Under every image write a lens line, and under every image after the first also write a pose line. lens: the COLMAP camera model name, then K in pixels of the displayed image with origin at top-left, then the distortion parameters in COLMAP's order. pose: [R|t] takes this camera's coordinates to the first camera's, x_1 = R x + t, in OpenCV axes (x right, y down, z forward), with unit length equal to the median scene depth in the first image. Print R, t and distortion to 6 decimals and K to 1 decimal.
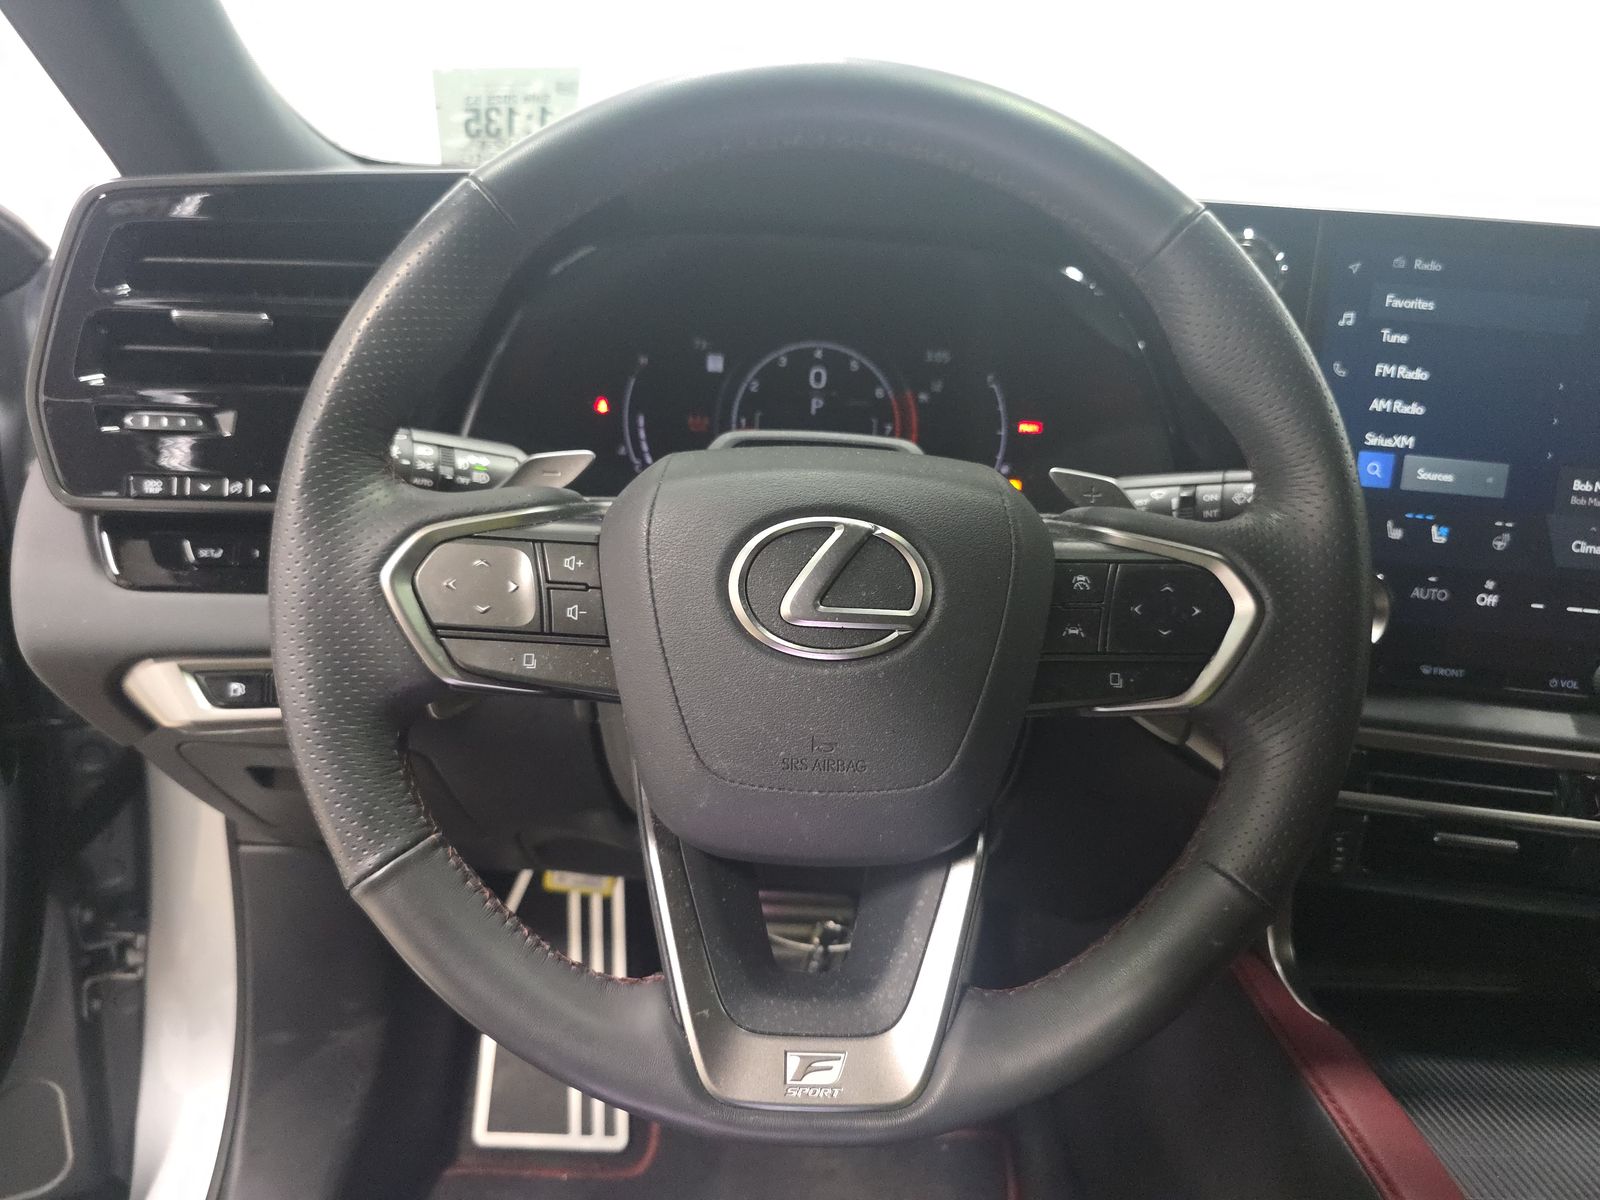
lens RADIAL K [[1083.9, 0, 801.6], [0, 1083.9, 594.7], [0, 0, 1]] dist [-0.002787, -0.003793]
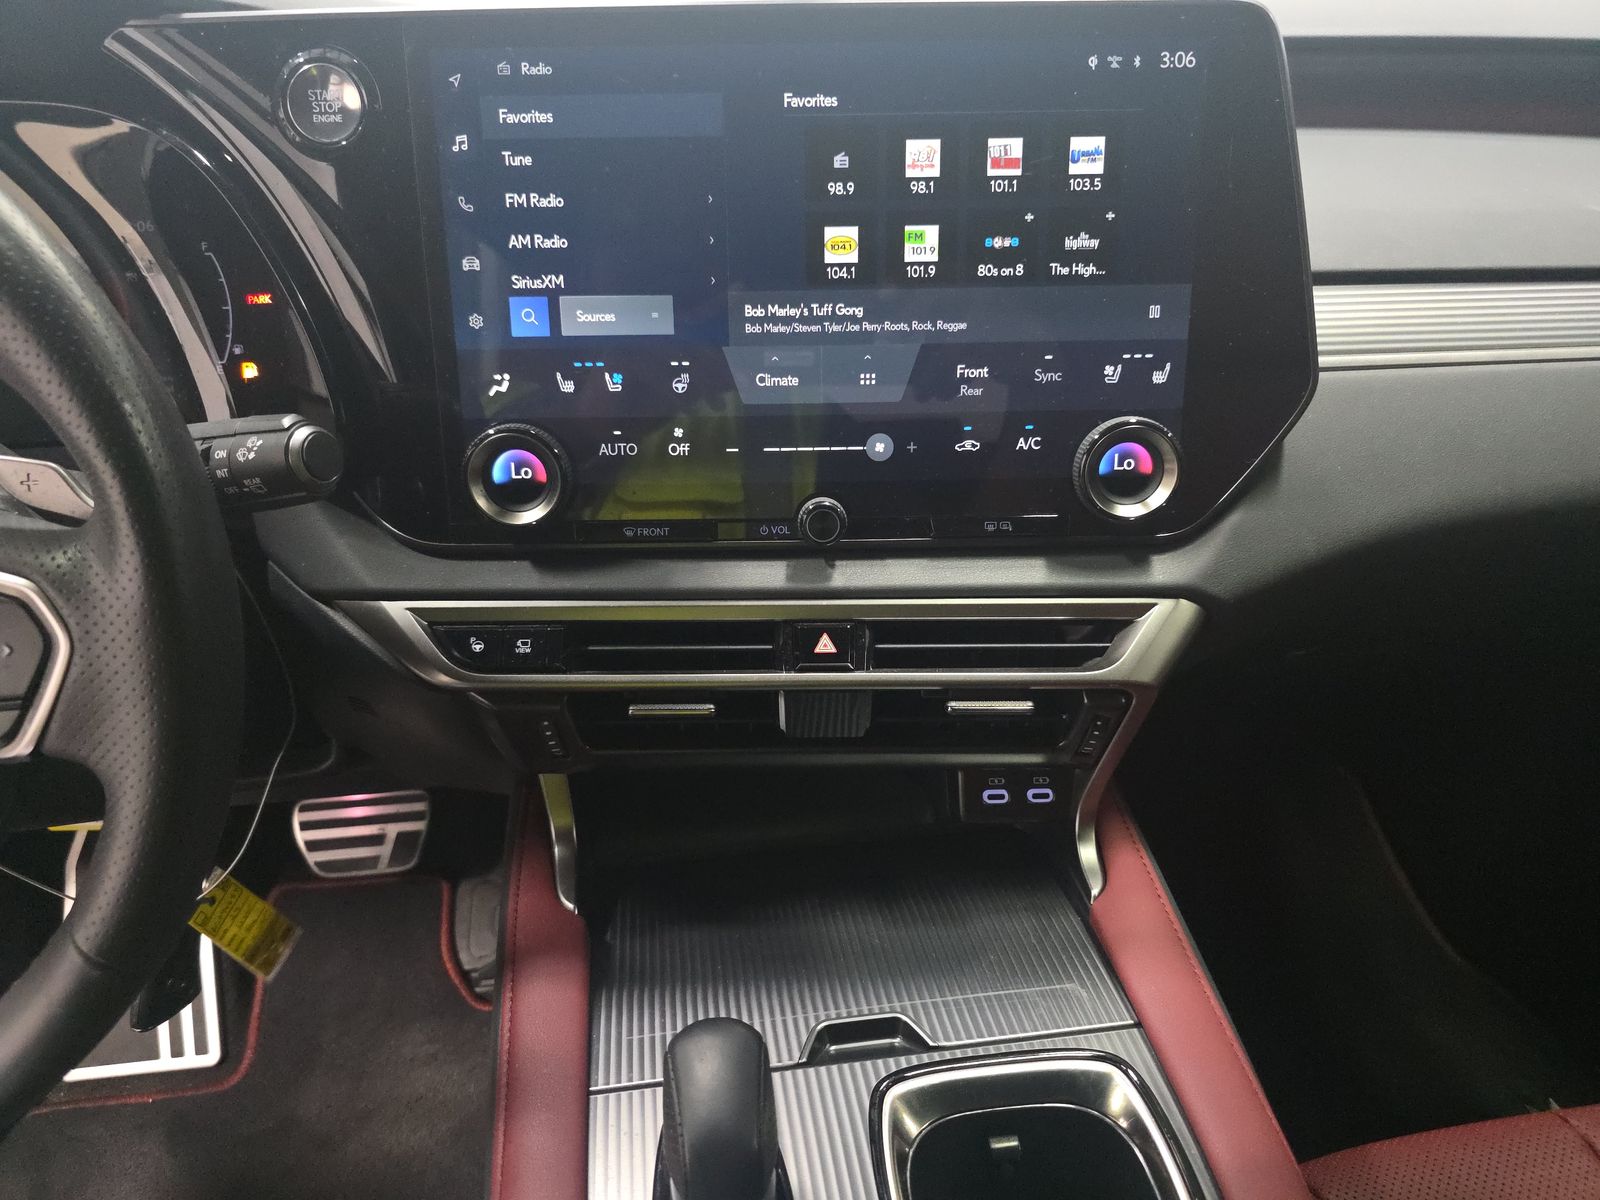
lens RADIAL K [[1083.9, 0, 797.8], [0, 1083.9, 604.0], [0, 0, 1]] dist [-0.002787, -0.003793]
pose [[0.990761, -0.121864, 0.059518, 0.669455], [0.111486, 0.981722, 0.154247, 0.003447], [-0.077227, -0.146187, 0.986238, 0.071879]]
